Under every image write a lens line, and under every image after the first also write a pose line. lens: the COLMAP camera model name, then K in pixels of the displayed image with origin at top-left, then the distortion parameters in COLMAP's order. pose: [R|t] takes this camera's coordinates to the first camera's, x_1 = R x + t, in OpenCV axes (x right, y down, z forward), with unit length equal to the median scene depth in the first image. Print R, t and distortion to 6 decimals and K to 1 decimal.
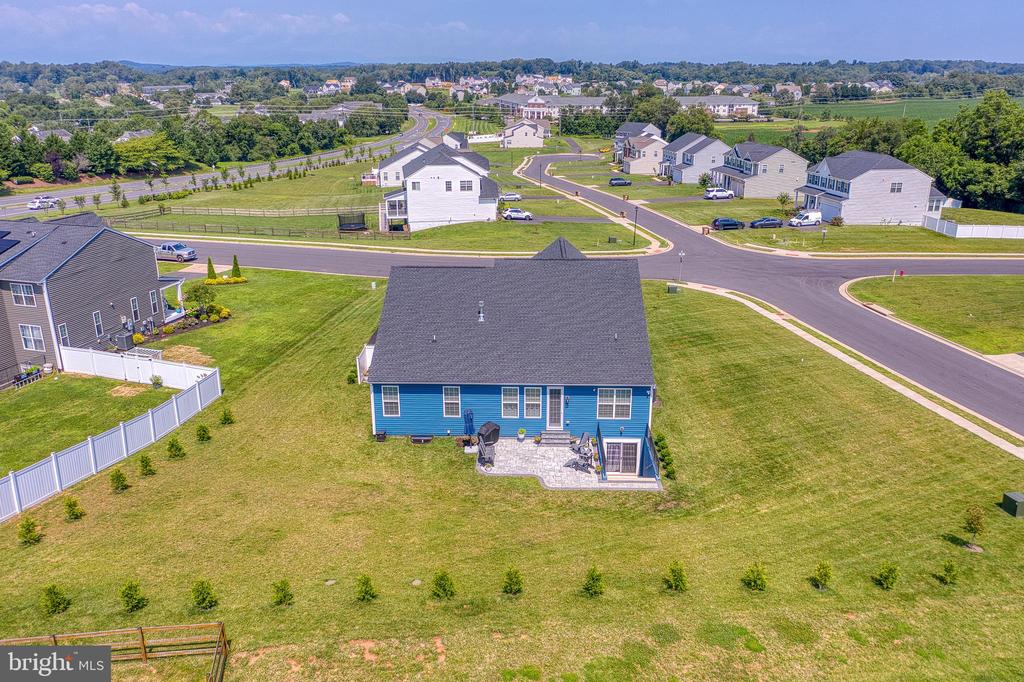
lens RADIAL K [[783.2, 0, 512.0], [0, 783.2, 341.0], [0, 0, 1]] dist [-0.005016, 0.015753]
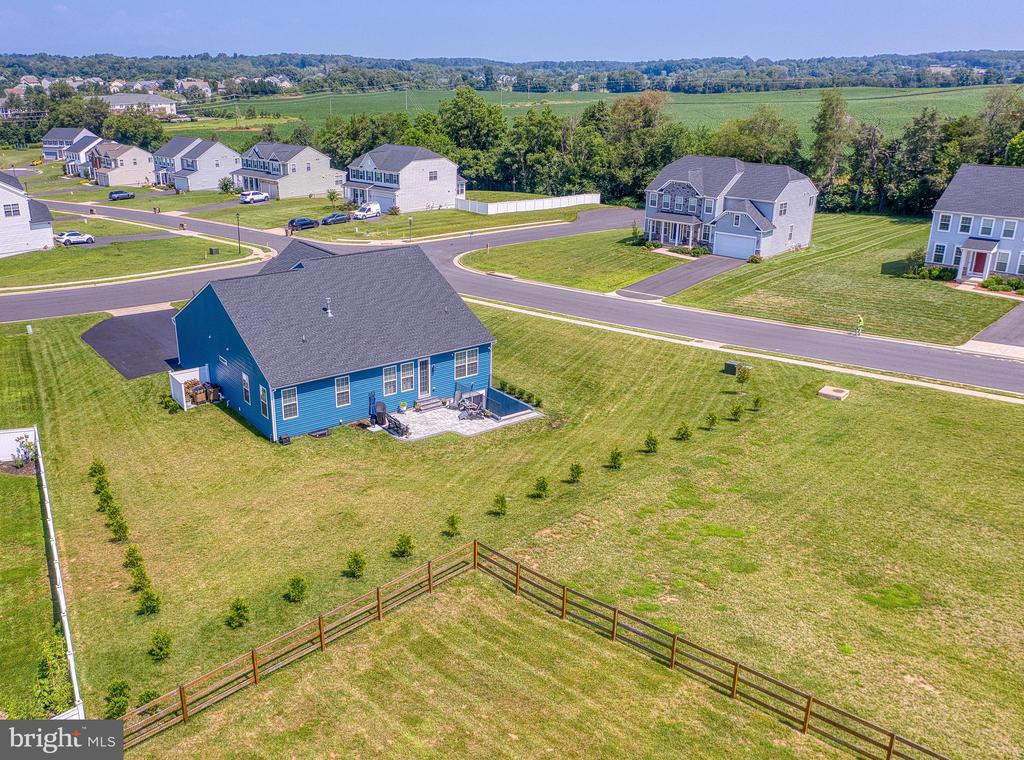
lens RADIAL K [[873.7, 0, 451.4], [0, 873.7, 380.4], [0, 0, 1]] dist [0.000281, 0.006073]
pose [[0.806644, -0.201860, 0.555498, -0.233922], [0.193581, 0.978260, 0.074385, 0.001095], [-0.558437, 0.047532, 0.828184, -0.026949]]
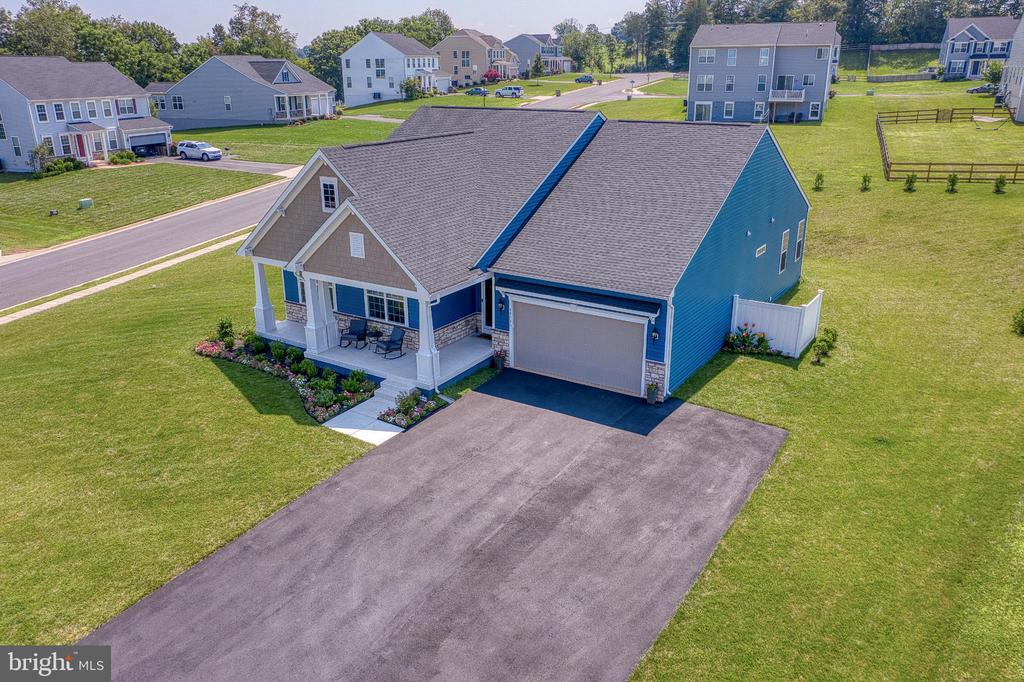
lens RADIAL K [[783.2, 0, 512.0], [0, 783.2, 341.0], [0, 0, 1]] dist [-0.005016, 0.015753]
pose [[-0.854651, -0.165499, 0.492119, -0.131831], [0.179354, 0.795382, 0.578964, -0.145682], [-0.487241, 0.583076, -0.650091, 0.676888]]
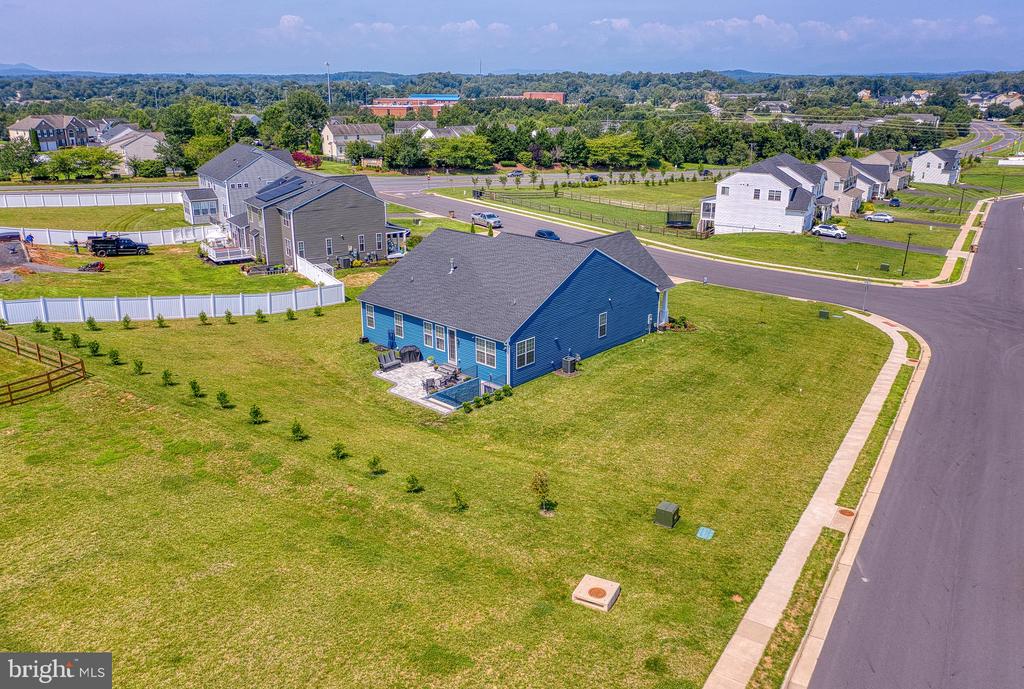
lens RADIAL K [[792.4, 0, 512.0], [0, 792.4, 344.5], [0, 0, 1]] dist [-0.000747, 0.010255]
pose [[0.760102, 0.211831, -0.614306, 0.344040], [-0.217863, 0.973731, 0.066201, -0.008254], [0.612193, 0.083515, 0.786286, 0.022230]]
